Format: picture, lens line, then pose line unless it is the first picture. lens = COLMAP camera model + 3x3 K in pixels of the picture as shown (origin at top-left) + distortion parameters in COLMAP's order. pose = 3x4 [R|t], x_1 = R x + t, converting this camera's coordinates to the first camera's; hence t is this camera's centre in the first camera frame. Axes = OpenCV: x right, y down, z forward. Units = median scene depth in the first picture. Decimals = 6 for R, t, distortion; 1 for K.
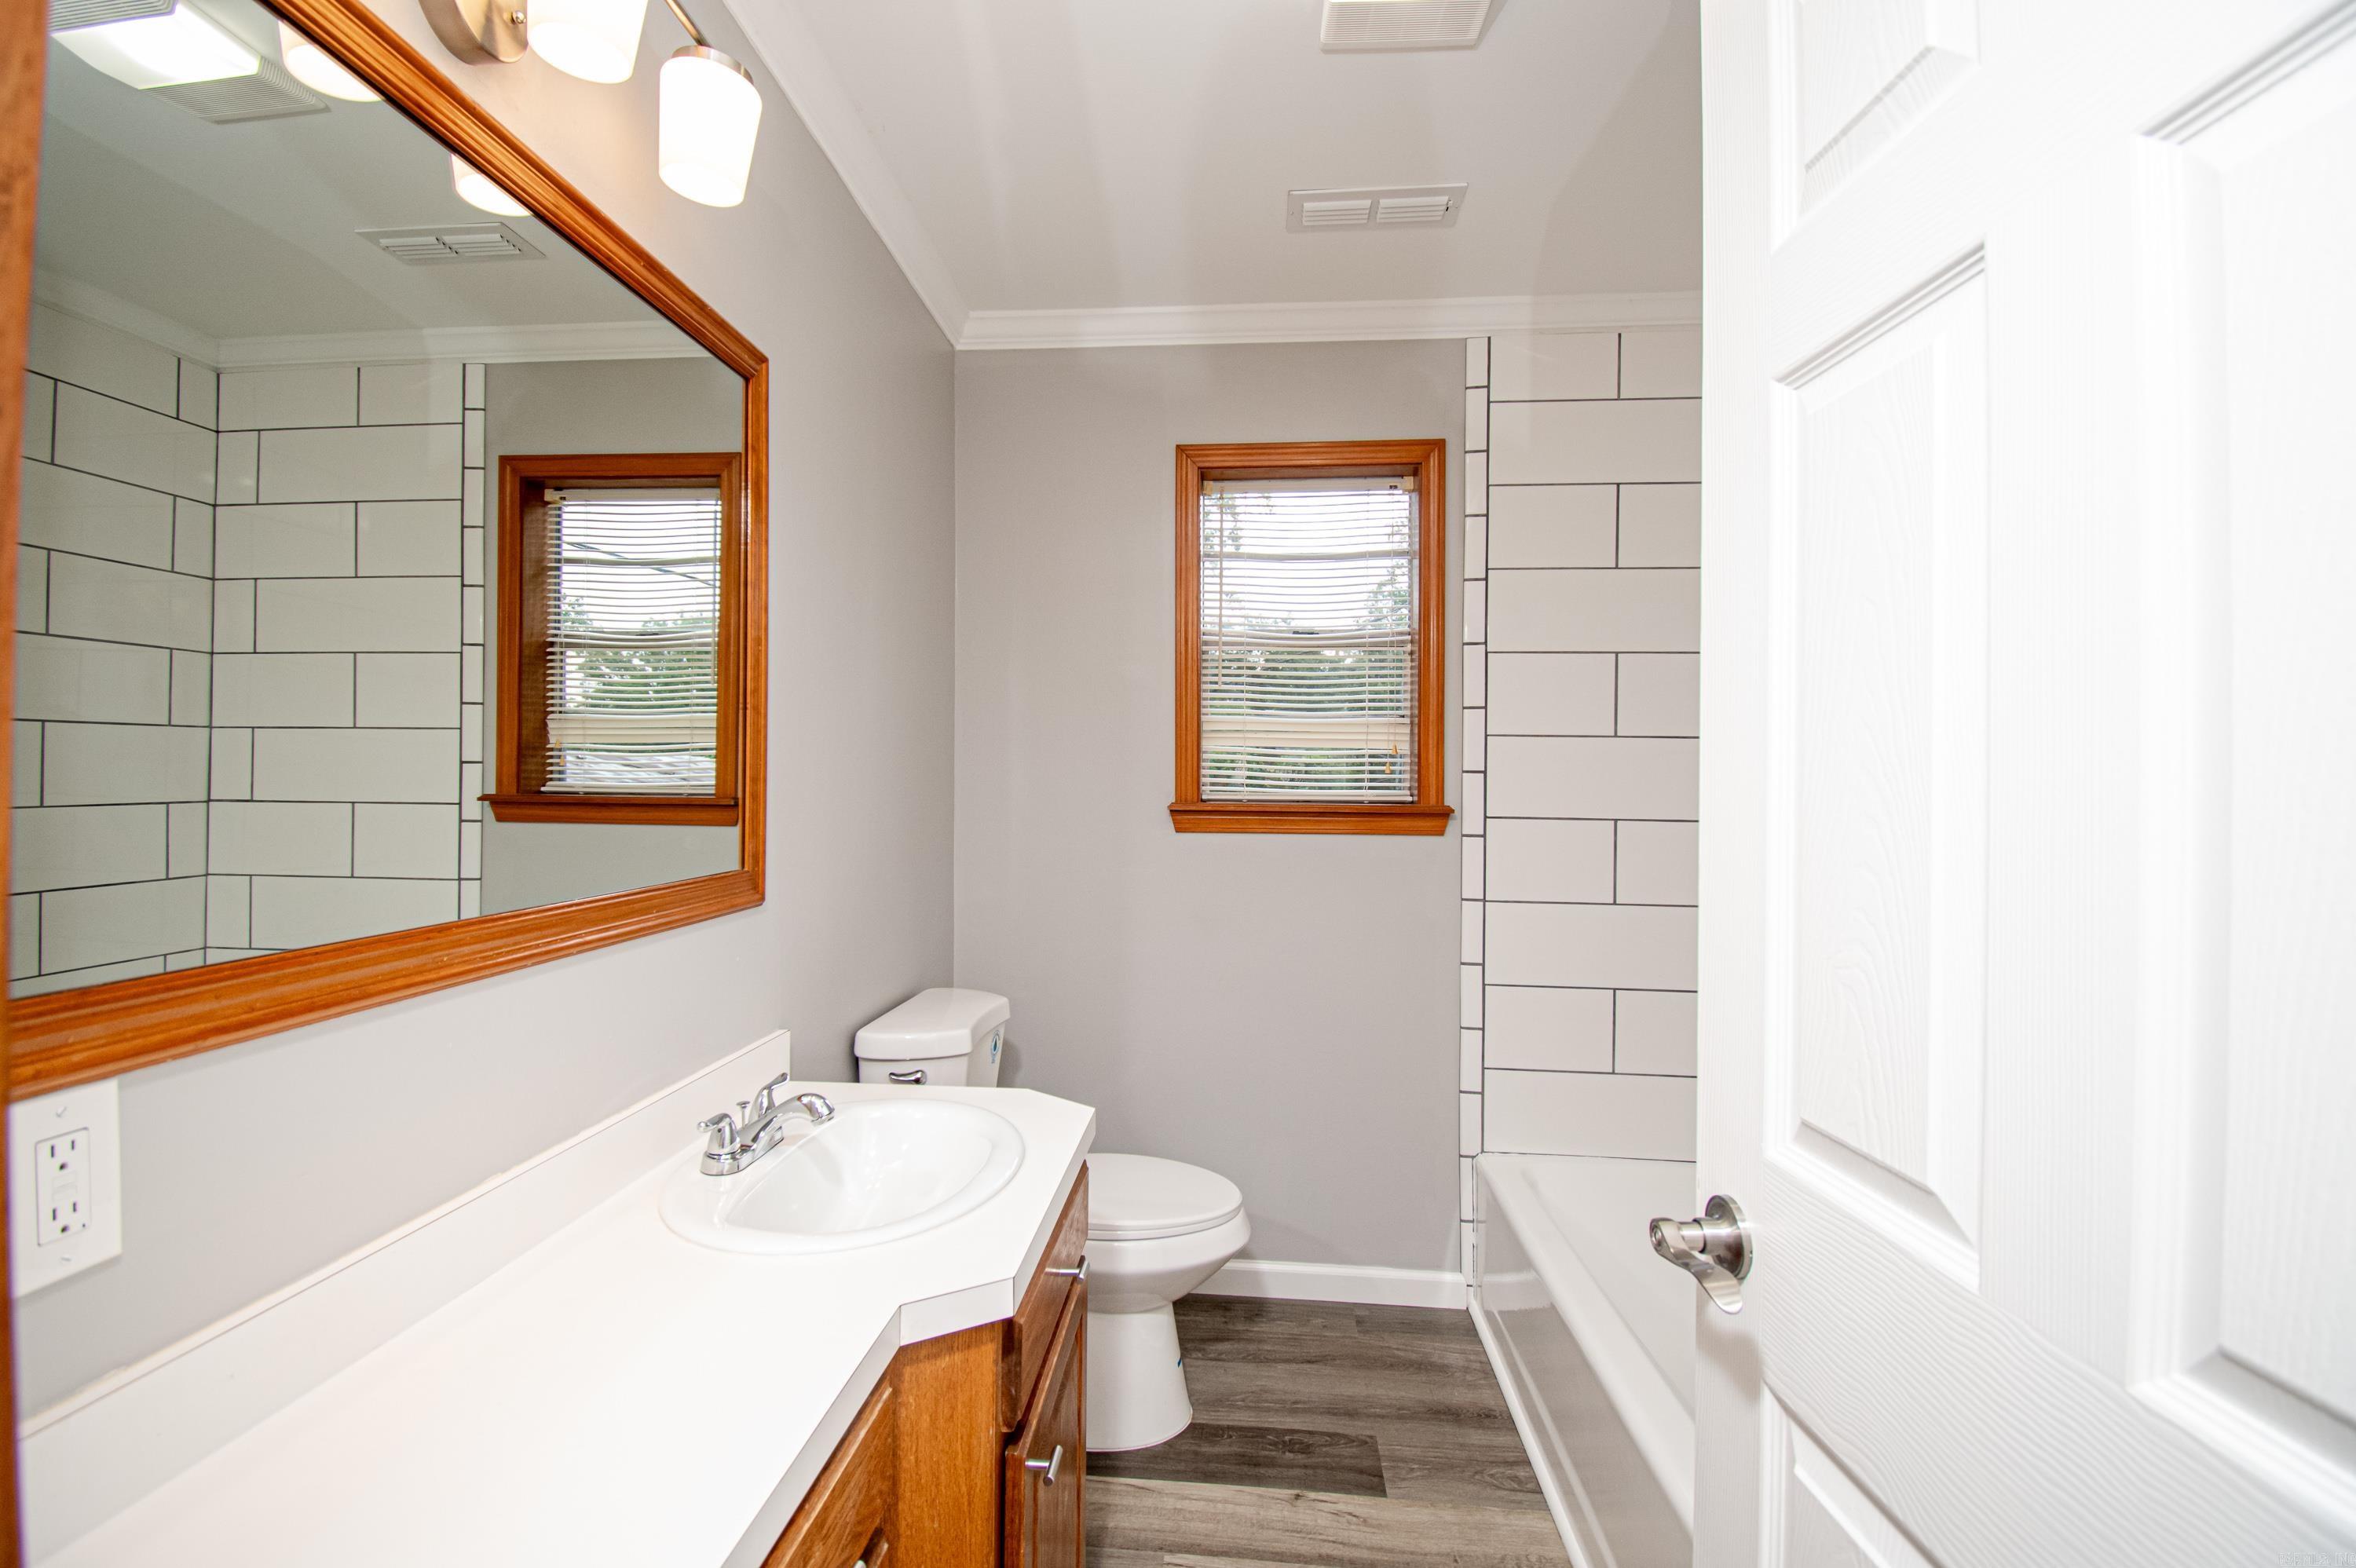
lens RADIAL K [[1069.1, 0, 1173.1], [0, 1069.1, 775.2], [0, 0, 1]] dist [0.017316, -0.029865]
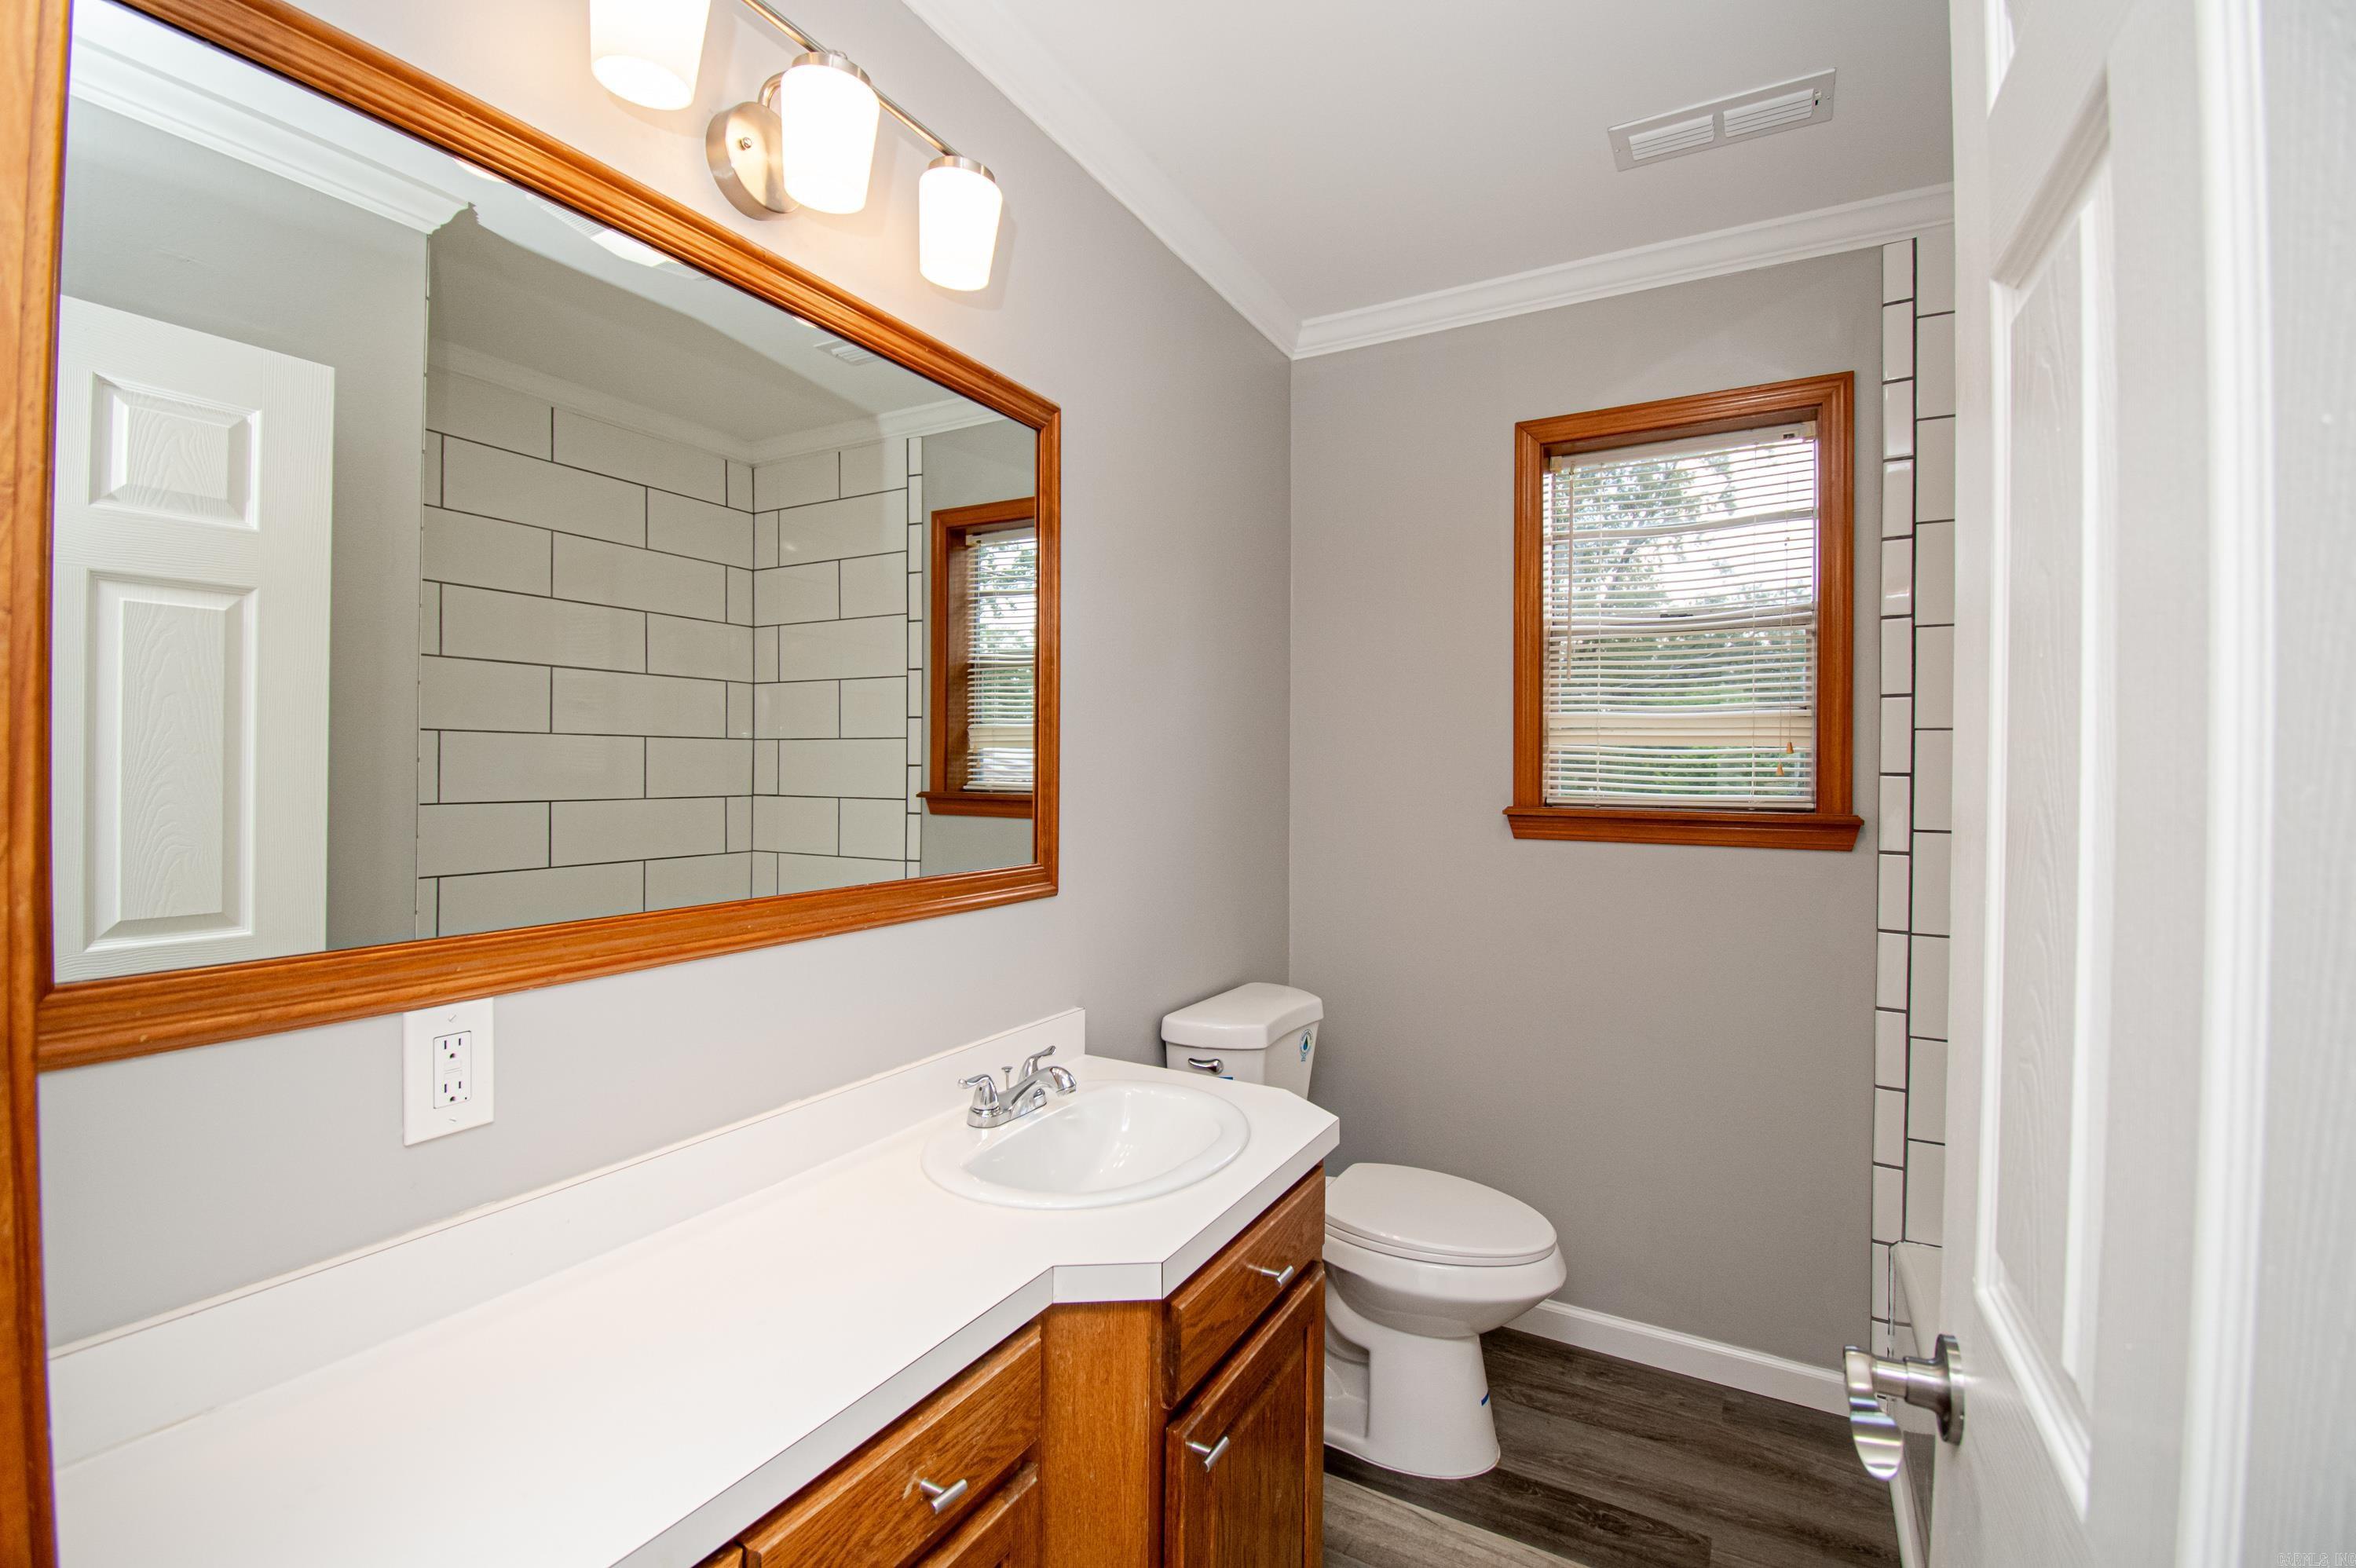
lens RADIAL K [[1068.0, 0, 1141.6], [0, 1068.0, 775.4], [0, 0, 1]] dist [0.013436, -0.028159]
pose [[0.898981, 0.001138, -0.437986, 0.121840], [0.000898, 0.999990, 0.004441, -0.006452], [0.437986, -0.004386, 0.898971, 0.019980]]
